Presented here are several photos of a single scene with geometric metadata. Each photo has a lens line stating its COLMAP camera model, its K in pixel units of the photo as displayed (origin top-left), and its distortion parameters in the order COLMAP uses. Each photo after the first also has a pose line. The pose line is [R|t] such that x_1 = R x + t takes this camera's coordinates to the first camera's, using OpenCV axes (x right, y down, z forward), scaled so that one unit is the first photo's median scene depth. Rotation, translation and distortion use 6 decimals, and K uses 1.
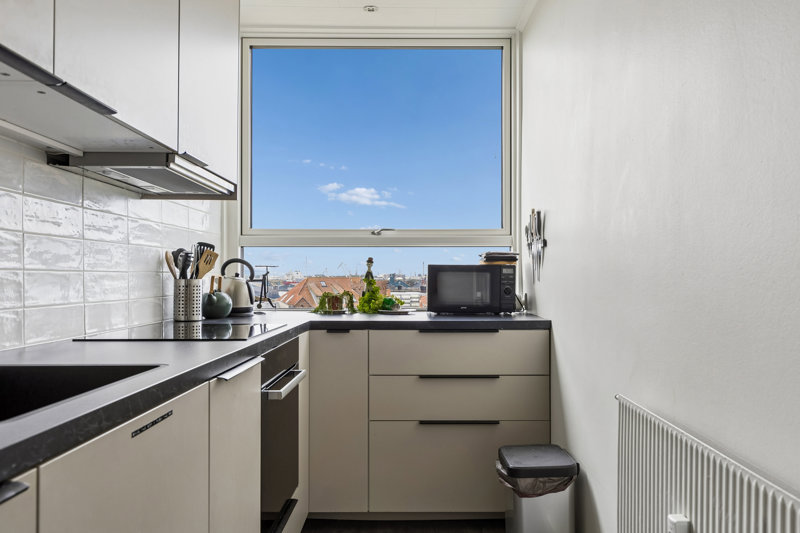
lens RADIAL K [[596.9, 0, 402.6], [0, 596.9, 271.5], [0, 0, 1]] dist [-0.002831, 0.000988]
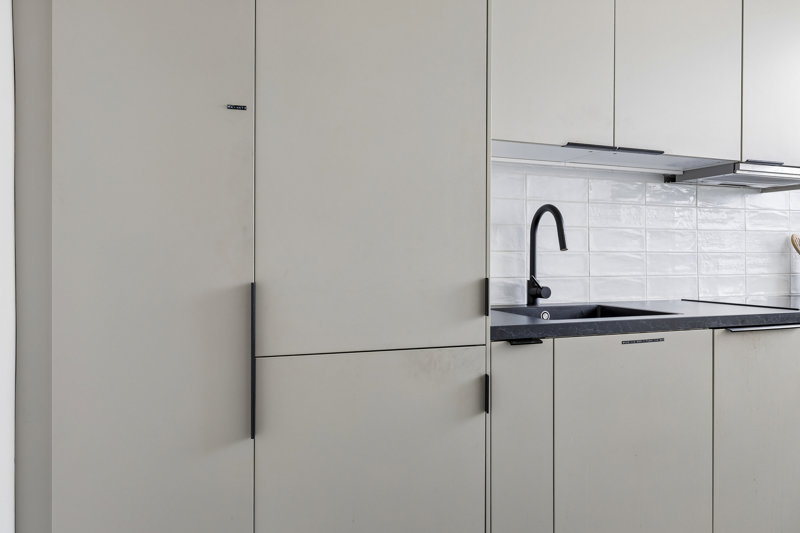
lens RADIAL K [[571.7, 0, 400.4], [0, 571.7, 264.6], [0, 0, 1]] dist [0.003809, 0.000697]
pose [[0.342039, 0.006492, -0.939663, 0.478567], [0.012501, 0.999856, 0.011458, 0.003113], [0.939603, -0.015666, 0.341908, -0.118597]]
